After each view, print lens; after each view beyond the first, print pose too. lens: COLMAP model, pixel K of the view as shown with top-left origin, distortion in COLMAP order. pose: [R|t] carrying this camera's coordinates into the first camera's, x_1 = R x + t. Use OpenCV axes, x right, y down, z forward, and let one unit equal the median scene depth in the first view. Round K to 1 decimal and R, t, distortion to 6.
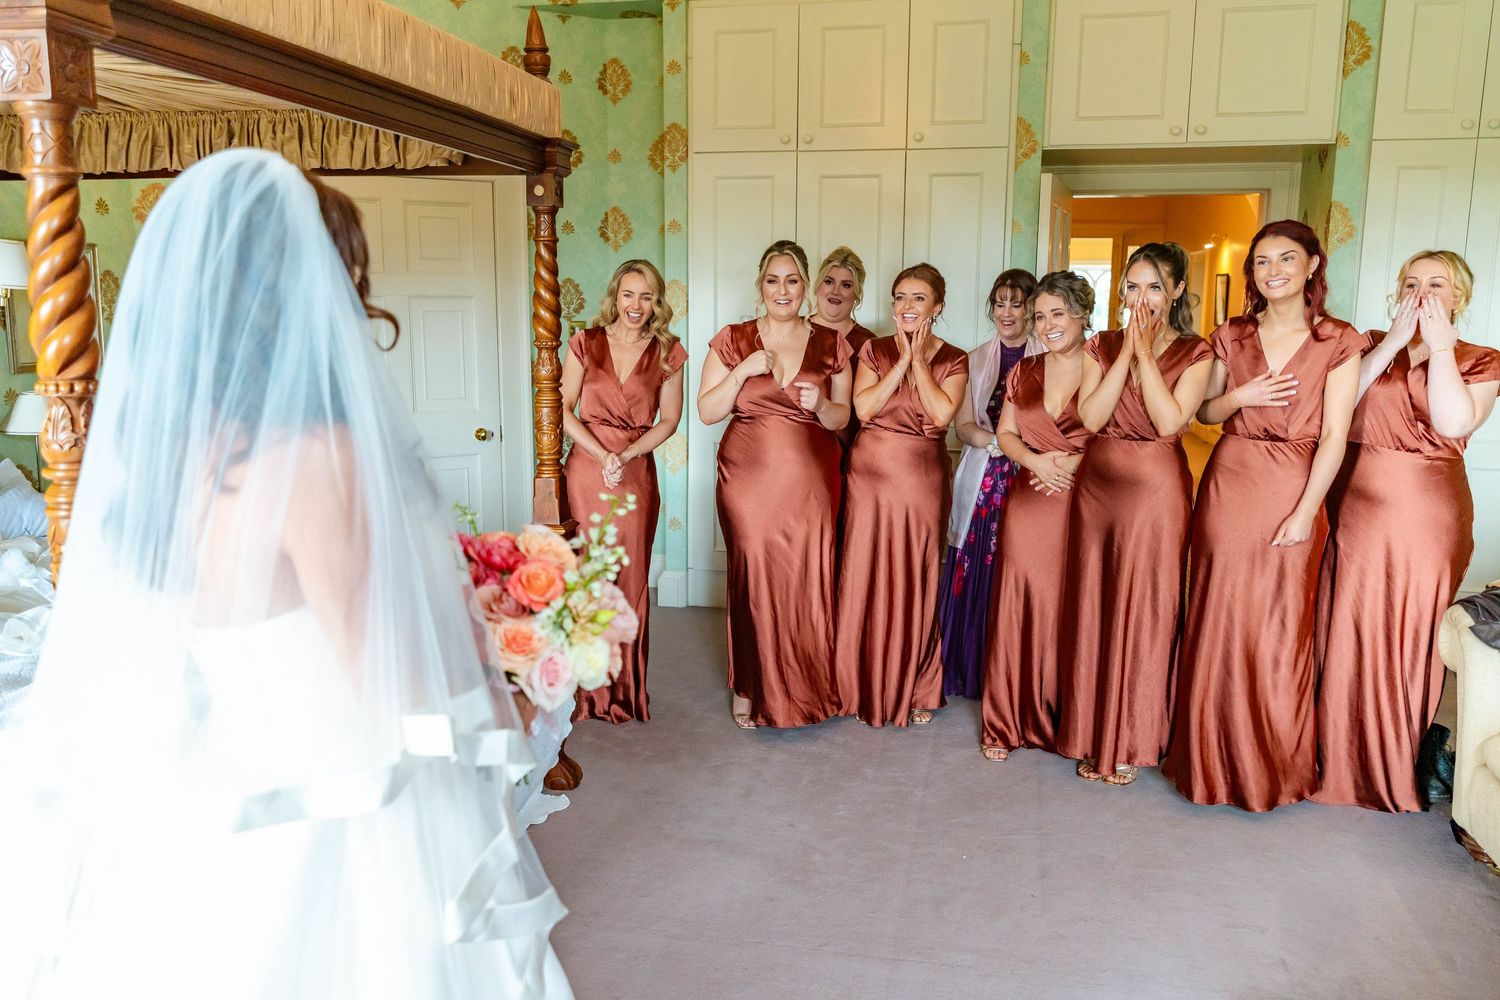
lens RADIAL K [[1163.9, 0, 750.0], [0, 1163.9, 500.0], [0, 0, 1]] dist [0.005648, -0.003856]
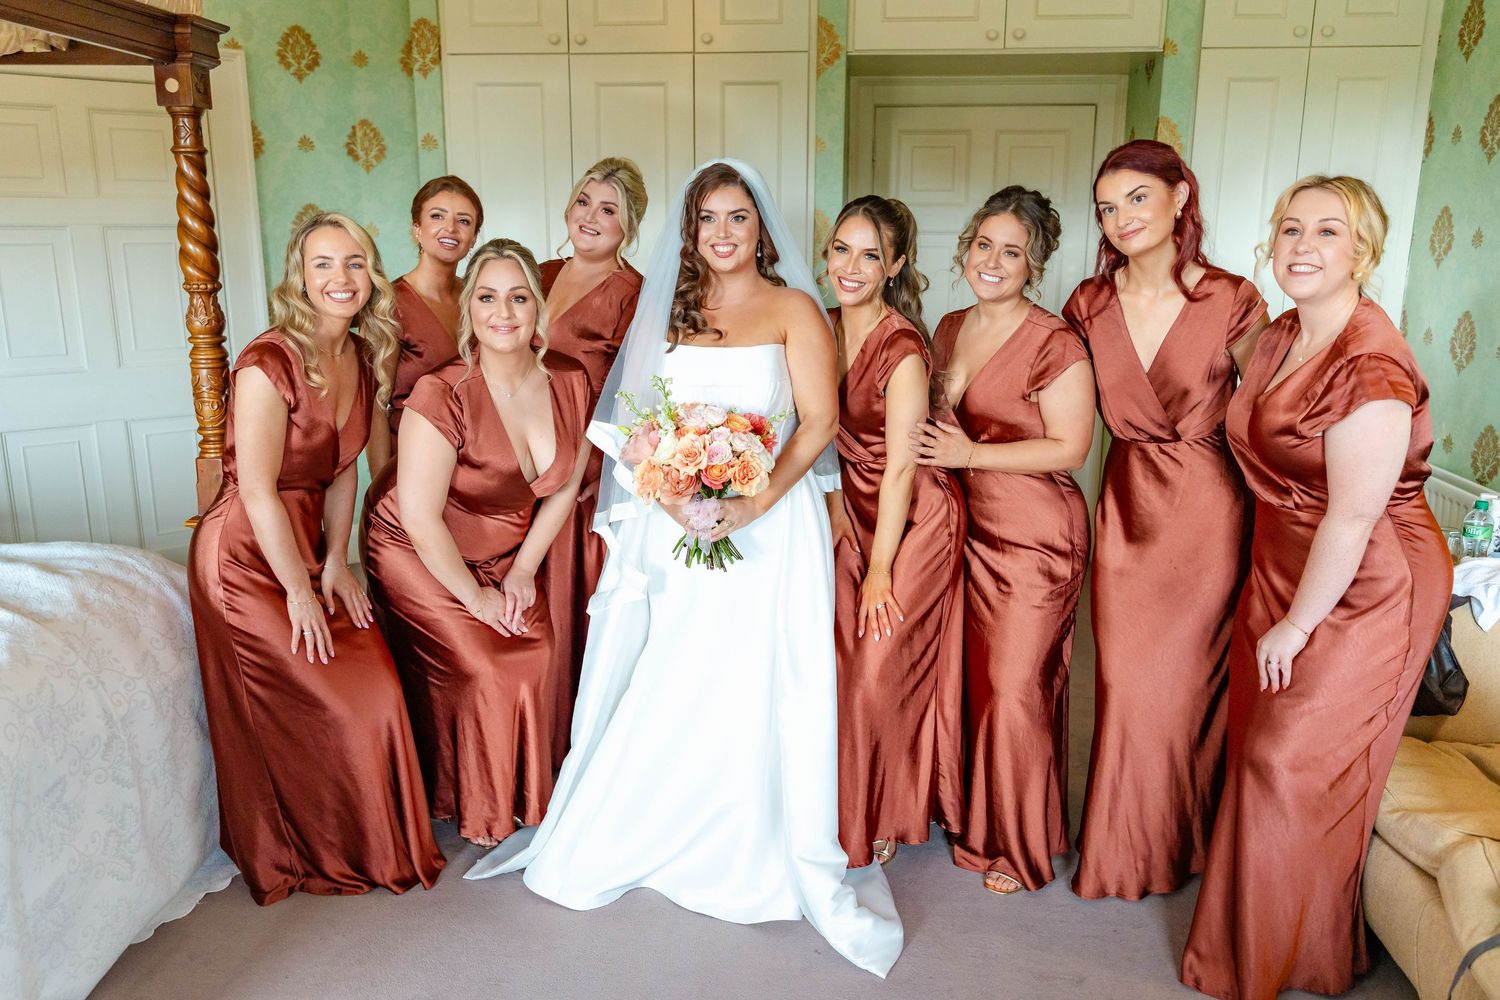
lens RADIAL K [[1163.9, 0, 750.0], [0, 1163.9, 500.0], [0, 0, 1]] dist [0.005648, -0.003856]
pose [[0.992425, -0.031188, 0.118824, 0.063451], [0.024166, 0.997901, 0.060085, -0.020177], [-0.120449, -0.056759, 0.991096, 0.118055]]
